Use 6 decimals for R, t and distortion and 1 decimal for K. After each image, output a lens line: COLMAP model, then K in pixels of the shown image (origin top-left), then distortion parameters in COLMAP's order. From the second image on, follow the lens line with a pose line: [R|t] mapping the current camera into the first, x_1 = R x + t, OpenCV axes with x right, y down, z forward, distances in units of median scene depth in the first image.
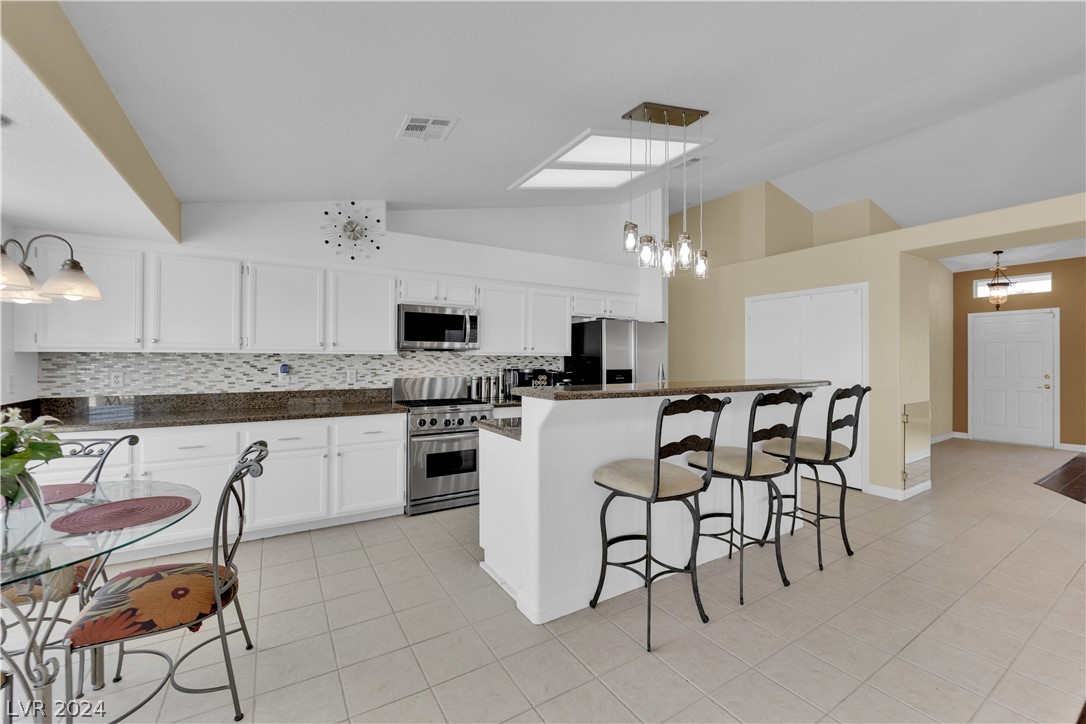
lens RADIAL K [[436.2, 0, 541.3], [0, 436.2, 356.9], [0, 0, 1]] dist [-0.002164, -0.008198]
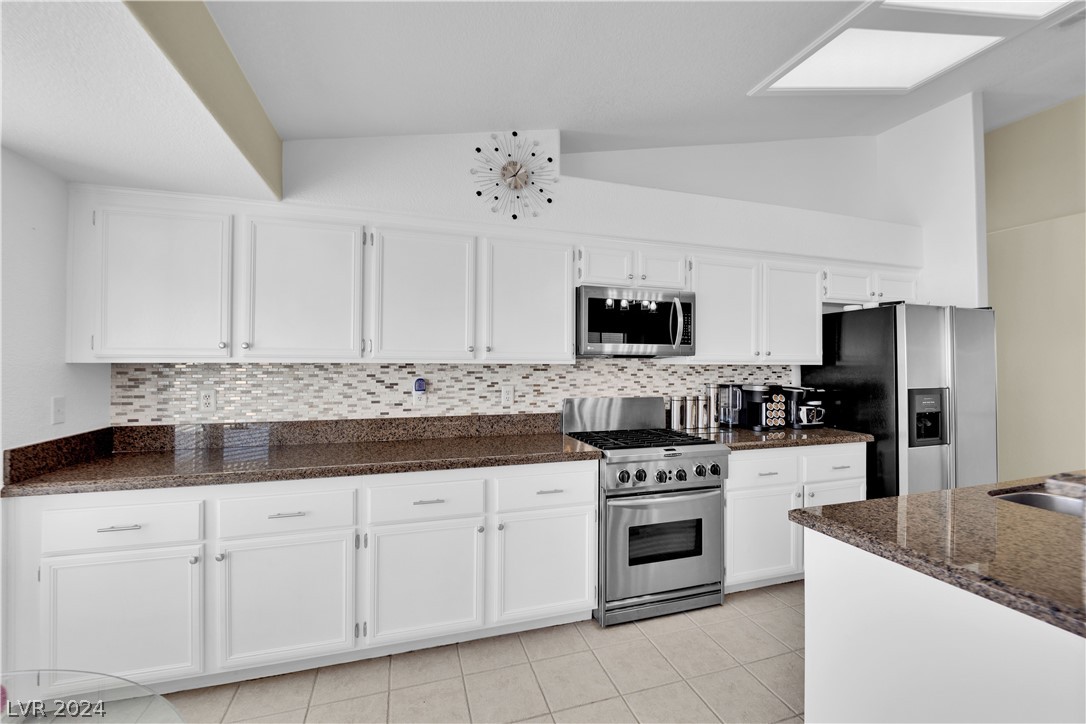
lens RADIAL K [[436.2, 0, 541.3], [0, 436.2, 356.9], [0, 0, 1]] dist [-0.002164, -0.008198]
pose [[0.969487, -0.004009, -0.245110, -0.228130], [0.001273, 0.999935, -0.011319, -0.009249], [0.245140, 0.010662, 0.969429, 0.367245]]
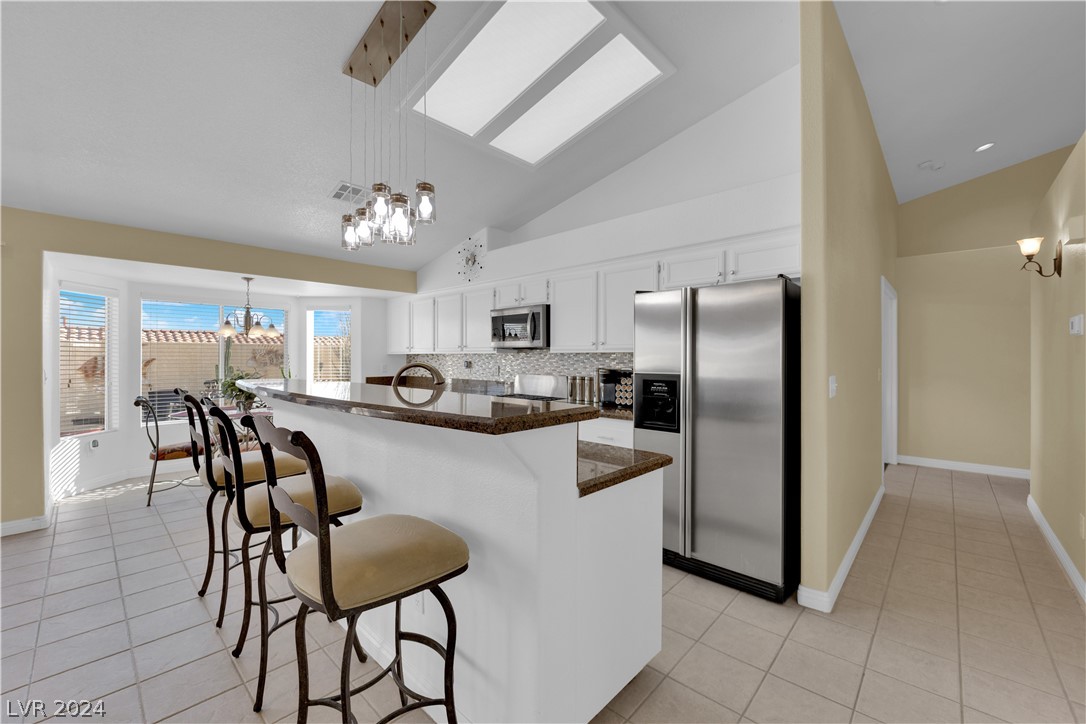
lens RADIAL K [[436.2, 0, 541.3], [0, 436.2, 356.9], [0, 0, 1]] dist [-0.002164, -0.008198]
pose [[0.262172, -0.001157, -0.965021, 0.878079], [0.004998, 0.999987, 0.000159, 0.005242], [0.965008, -0.004865, 0.262174, 0.839073]]
